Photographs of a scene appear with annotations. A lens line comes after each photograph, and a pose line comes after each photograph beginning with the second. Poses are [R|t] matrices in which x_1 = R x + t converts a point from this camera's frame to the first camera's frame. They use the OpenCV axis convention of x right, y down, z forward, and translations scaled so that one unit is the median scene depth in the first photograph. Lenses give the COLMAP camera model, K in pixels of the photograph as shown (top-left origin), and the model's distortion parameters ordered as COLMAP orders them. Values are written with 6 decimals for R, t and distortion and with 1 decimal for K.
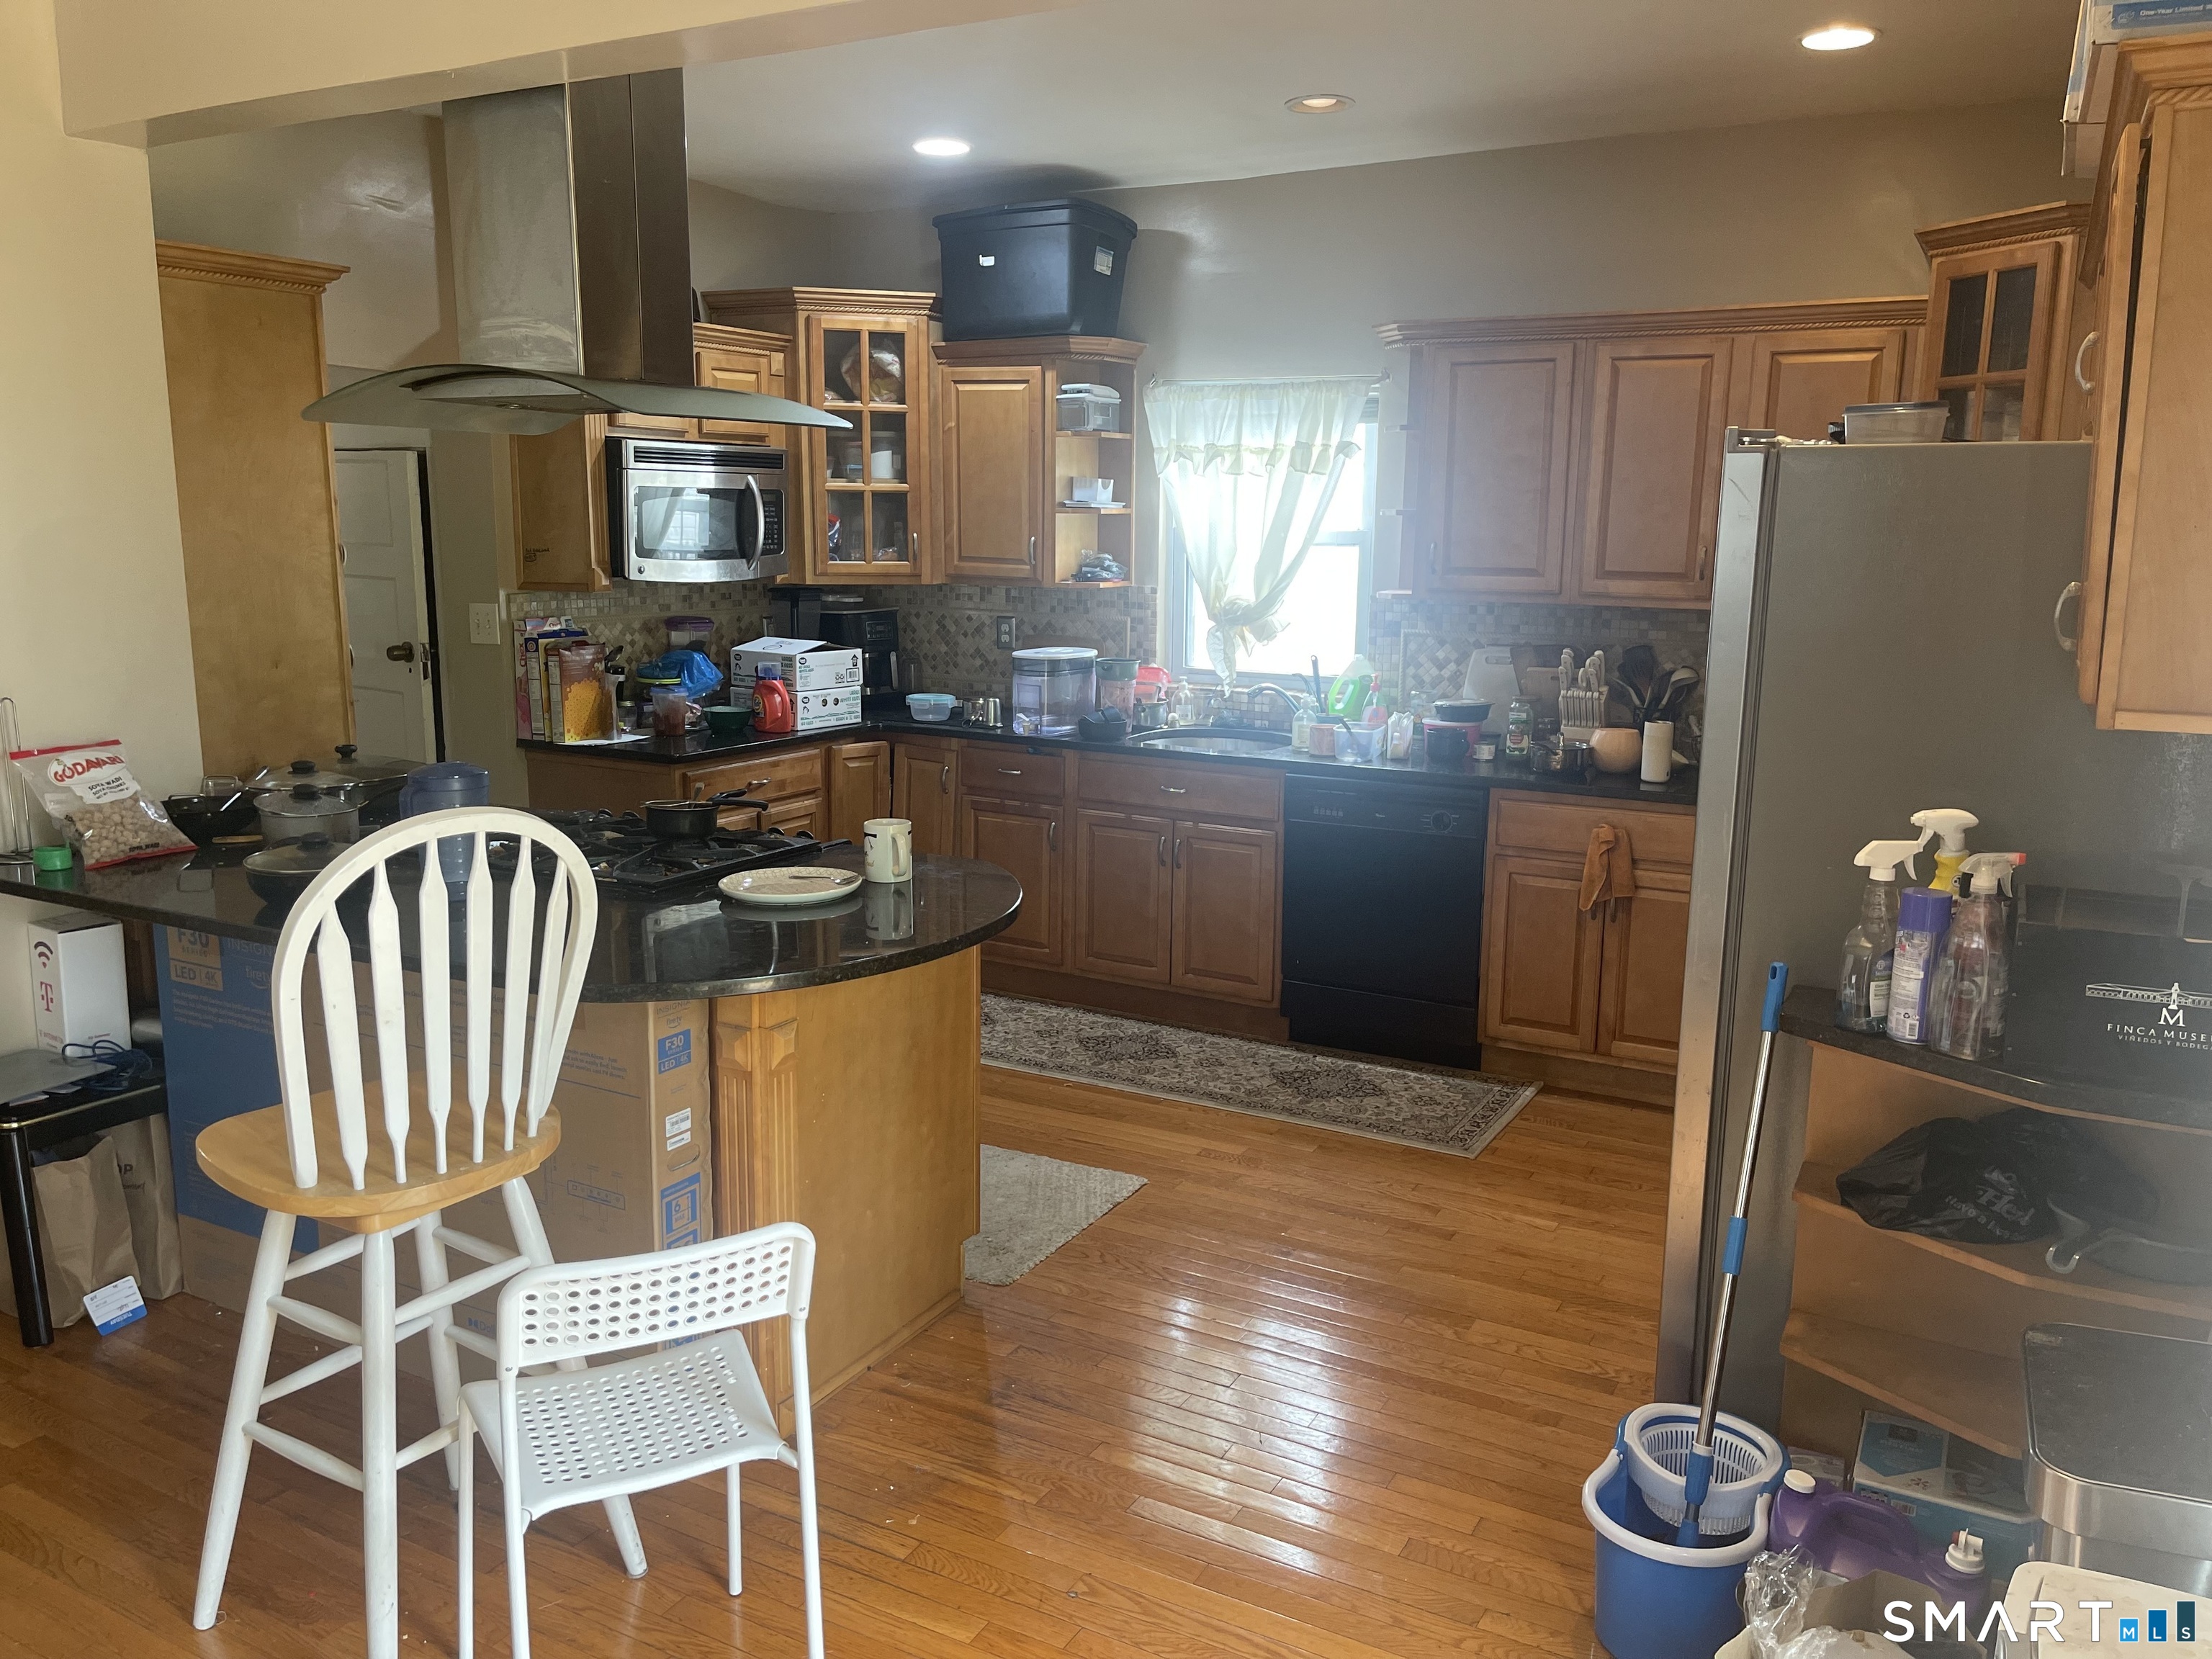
lens RADIAL K [[1680.1, 0, 1106.0], [0, 1680.1, 829.5], [0, 0, 1]] dist [0.047122, -0.033521]
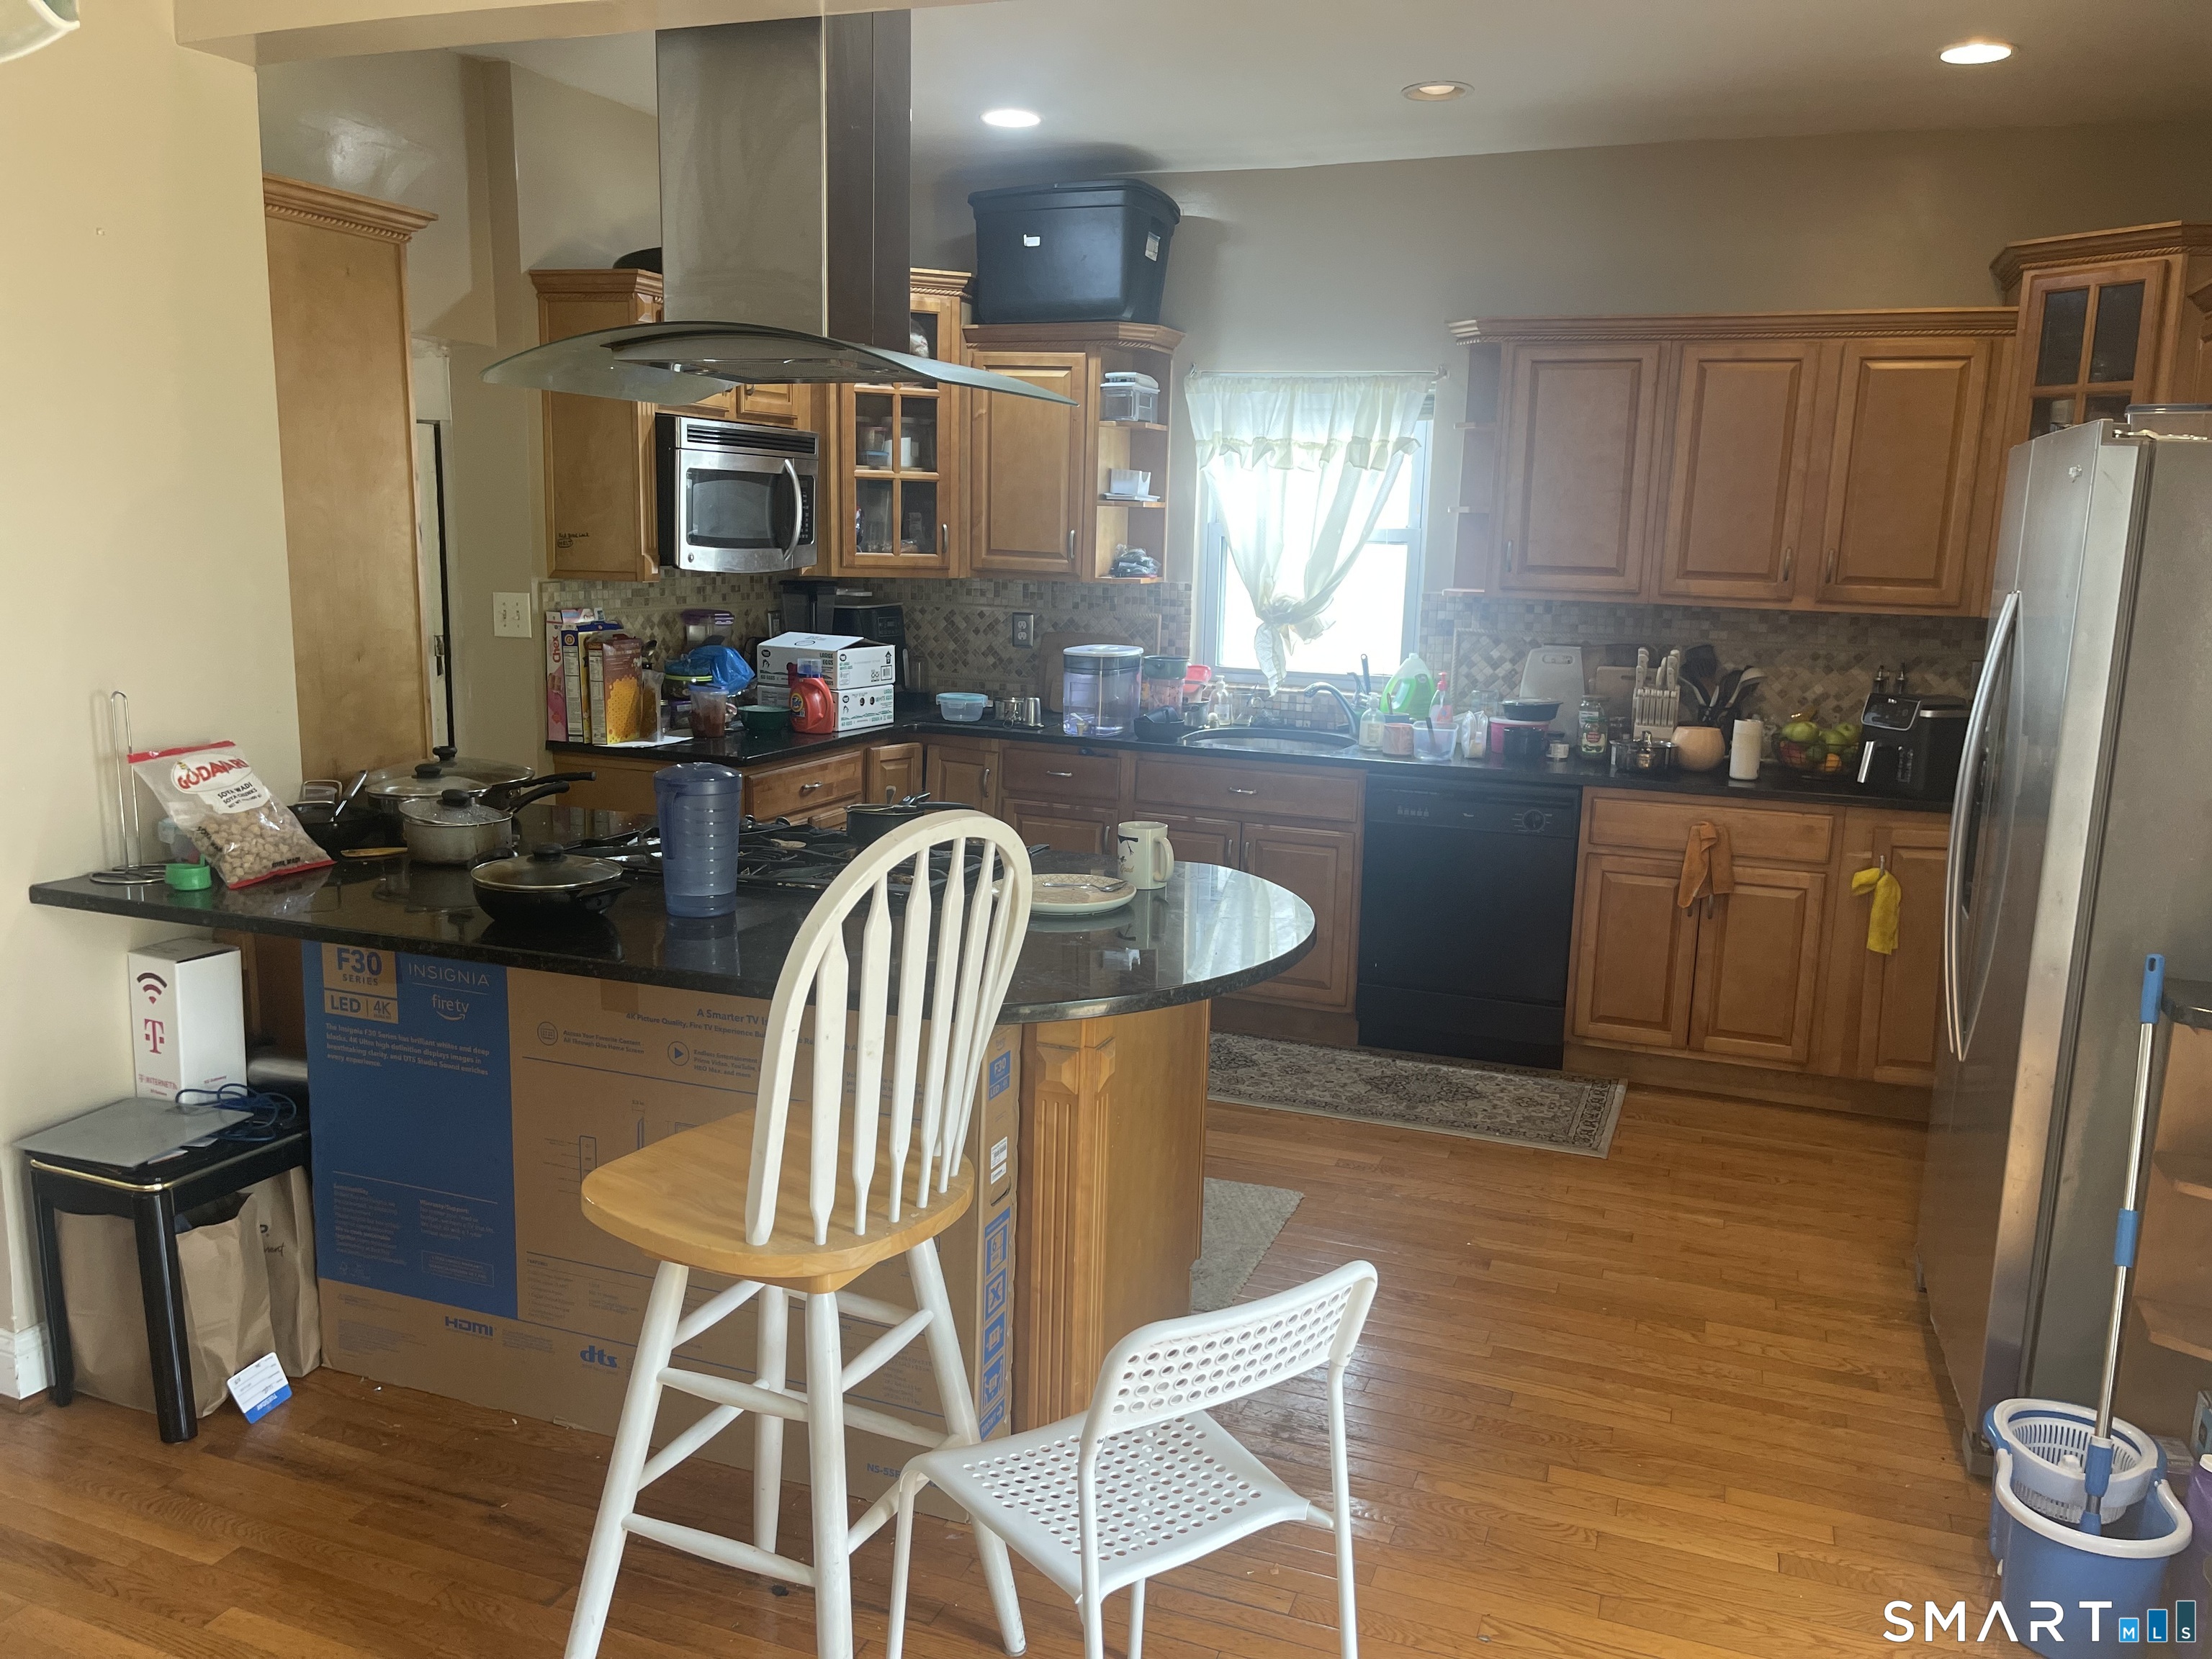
lens RADIAL K [[1686.4, 0, 1106.0], [0, 1686.4, 829.5], [0, 0, 1]] dist [0.050125, -0.039401]
pose [[0.988897, -0.010673, 0.148218, -0.188727], [0.011178, 0.999934, -0.002574, 0.000288], [-0.148181, 0.004203, 0.988951, 0.046226]]
